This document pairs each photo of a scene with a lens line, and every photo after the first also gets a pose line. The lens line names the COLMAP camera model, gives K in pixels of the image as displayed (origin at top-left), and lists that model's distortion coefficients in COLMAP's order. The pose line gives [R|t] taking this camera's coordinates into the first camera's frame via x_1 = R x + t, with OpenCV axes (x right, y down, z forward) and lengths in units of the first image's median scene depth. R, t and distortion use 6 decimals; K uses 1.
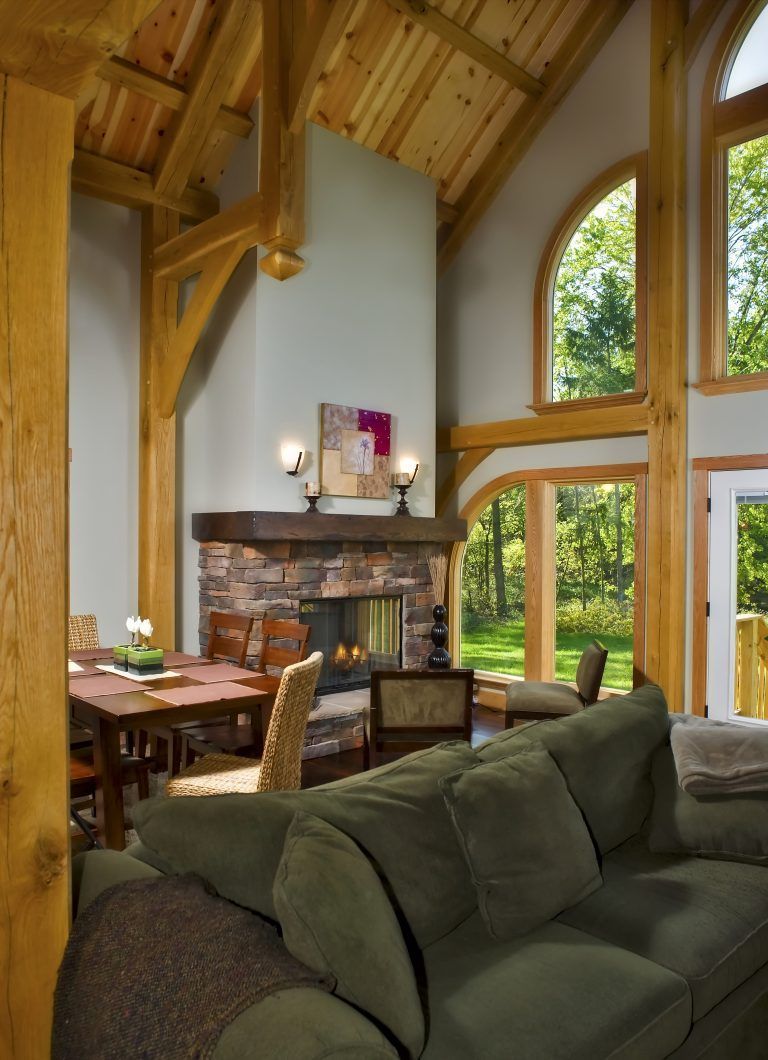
lens RADIAL K [[784.9, 0, 384.1], [0, 784.9, 535.5], [0, 0, 1]] dist [0.006893, 0.003657]
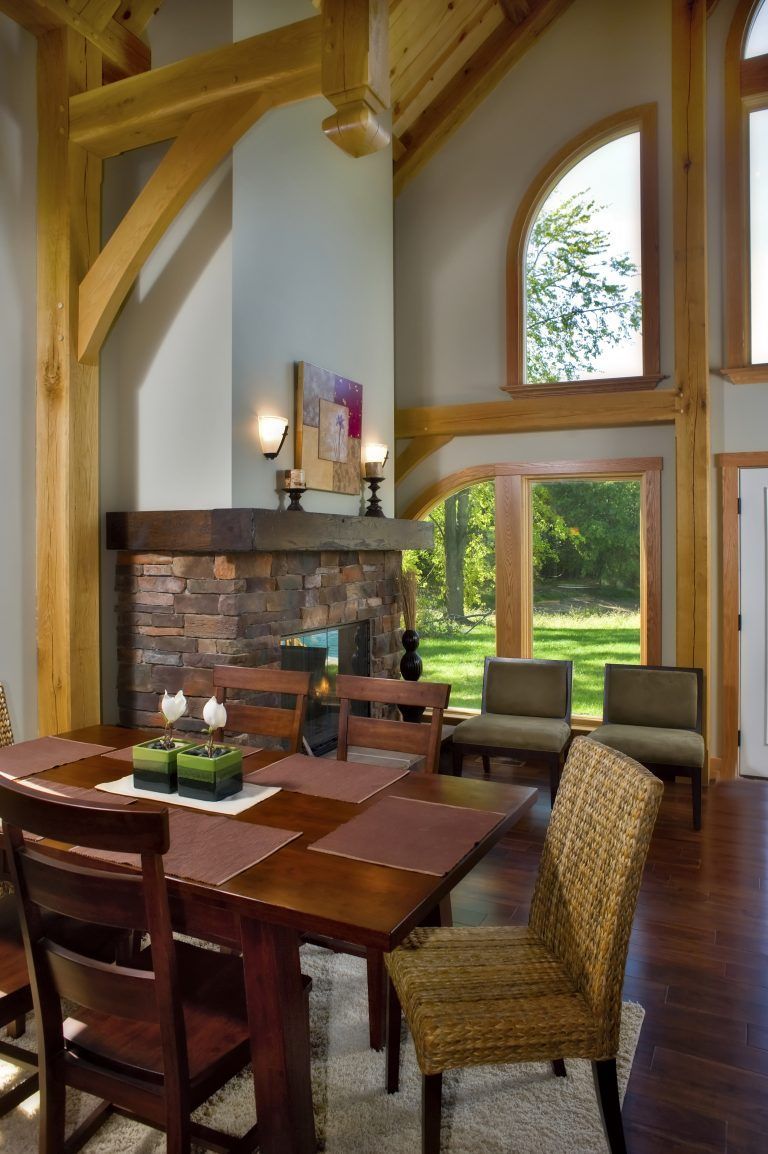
lens RADIAL K [[793.4, 0, 399.0], [0, 793.4, 529.9], [0, 0, 1]] dist [0.005677, 0.004808]
pose [[0.930492, -0.002506, 0.366303, -0.256878], [0.007567, 0.999895, -0.012379, -0.002885], [-0.366233, 0.014291, 0.930413, 0.279463]]
